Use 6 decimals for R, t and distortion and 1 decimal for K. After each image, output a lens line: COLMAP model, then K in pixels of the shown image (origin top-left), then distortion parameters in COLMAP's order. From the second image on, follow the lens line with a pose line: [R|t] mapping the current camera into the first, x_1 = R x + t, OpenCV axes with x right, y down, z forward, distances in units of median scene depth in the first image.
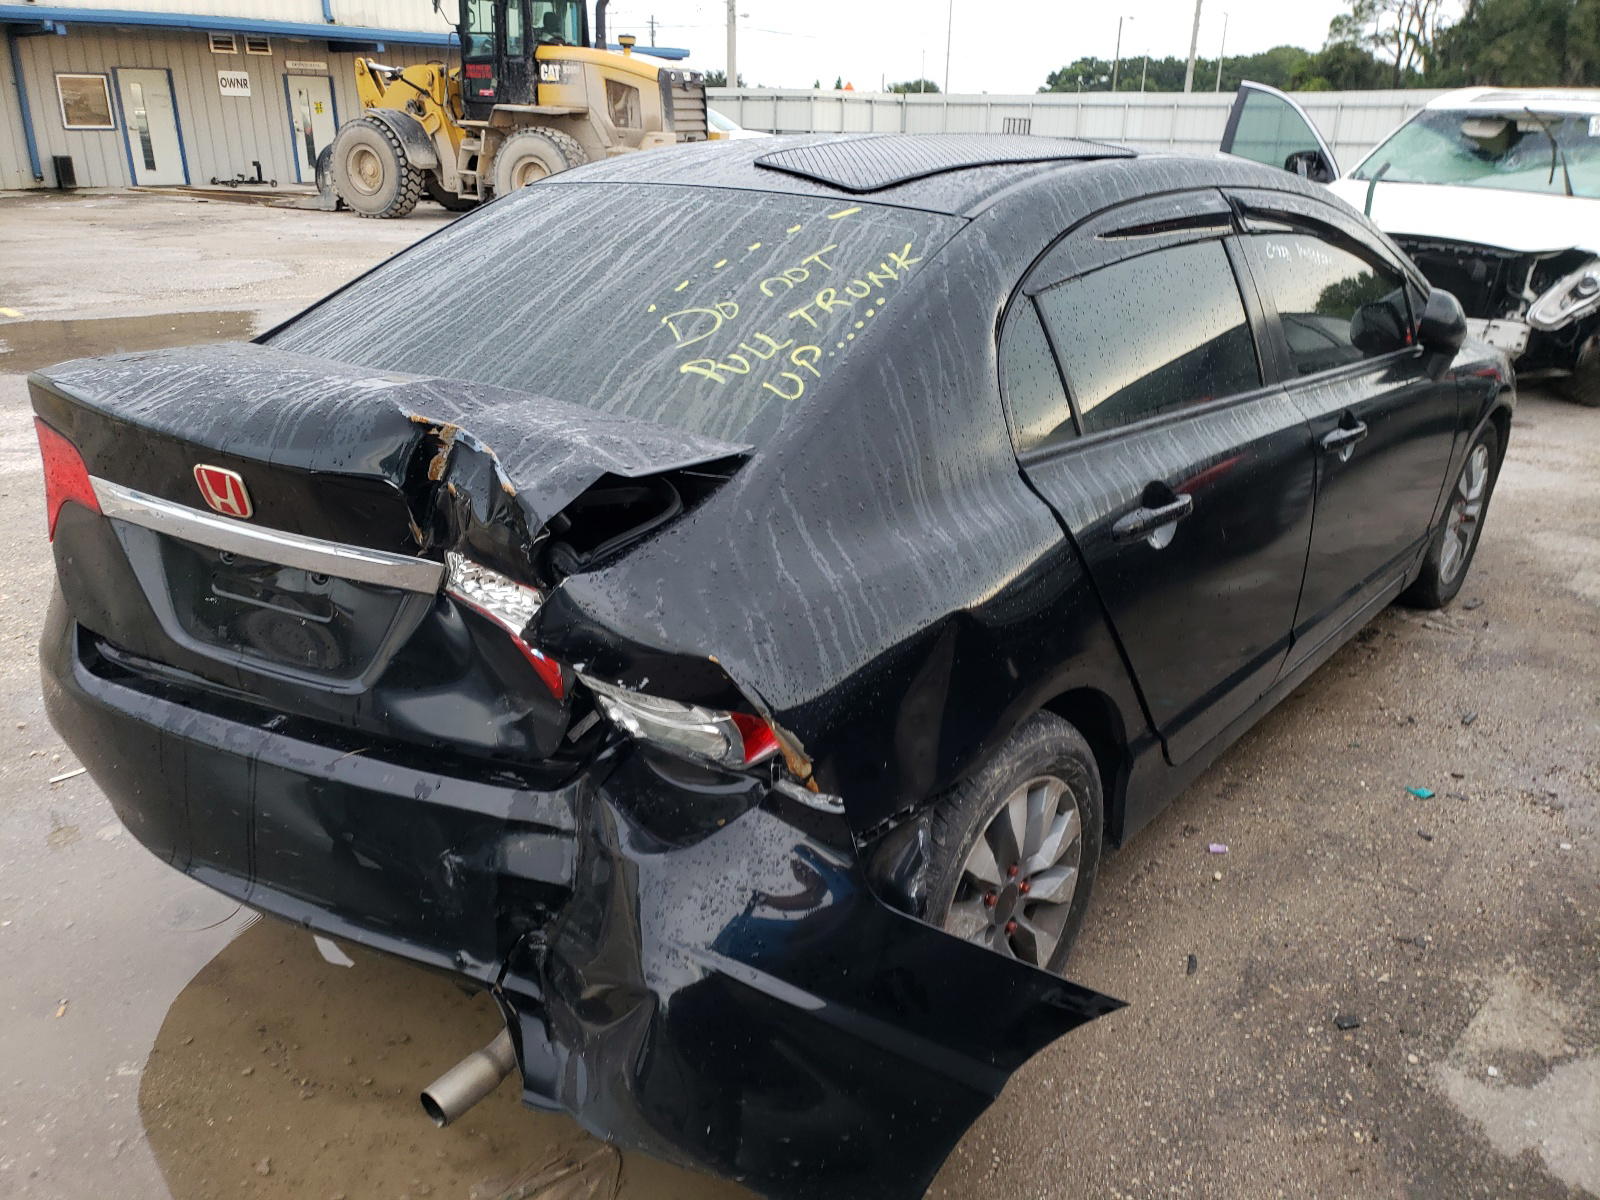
lens RADIAL K [[1219.8, 0, 981.0], [0, 1219.8, 576.0], [0, 0, 1]] dist [0.095334, -0.155554]
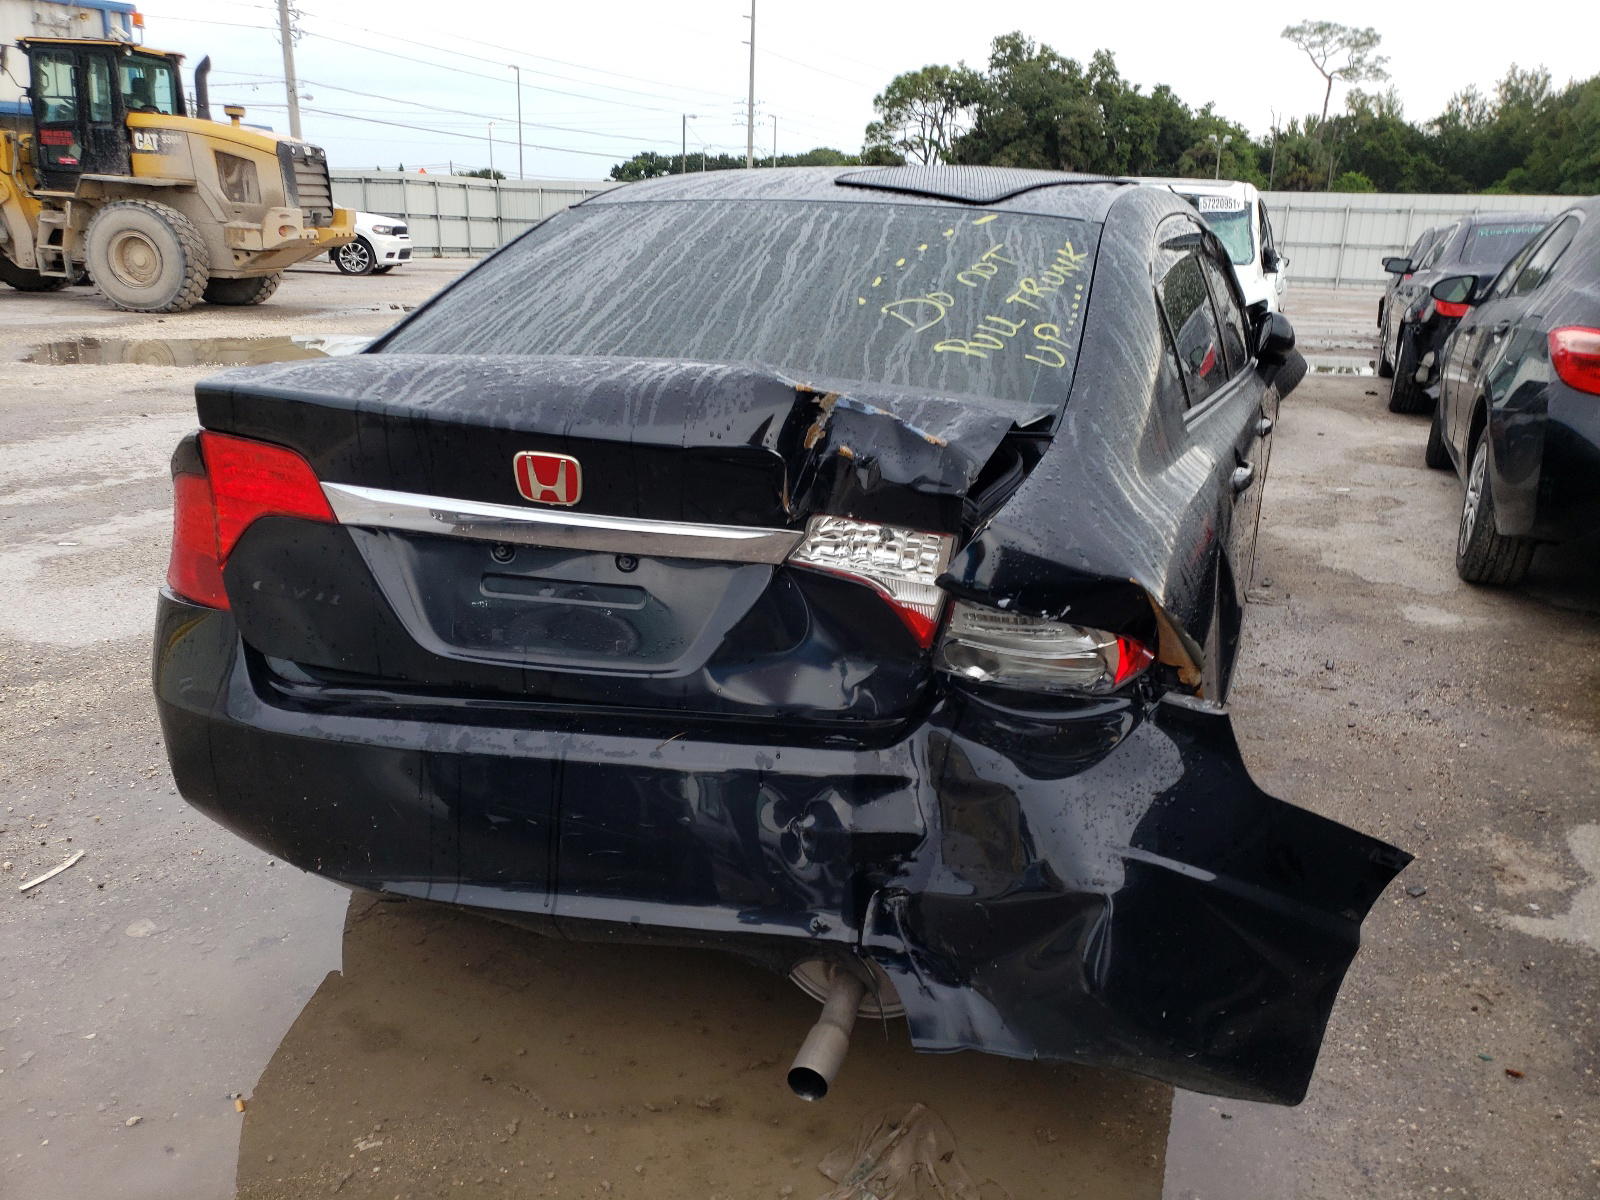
lens RADIAL K [[1209.3, 0, 800.0], [0, 1209.3, 600.0], [0, 0, 1]] dist [0.028077, 0.004815]
pose [[0.950762, -0.082107, 0.298847, -0.185968], [0.099958, 0.993977, -0.044917, 0.023207], [-0.293359, 0.072577, 0.953244, 0.010043]]
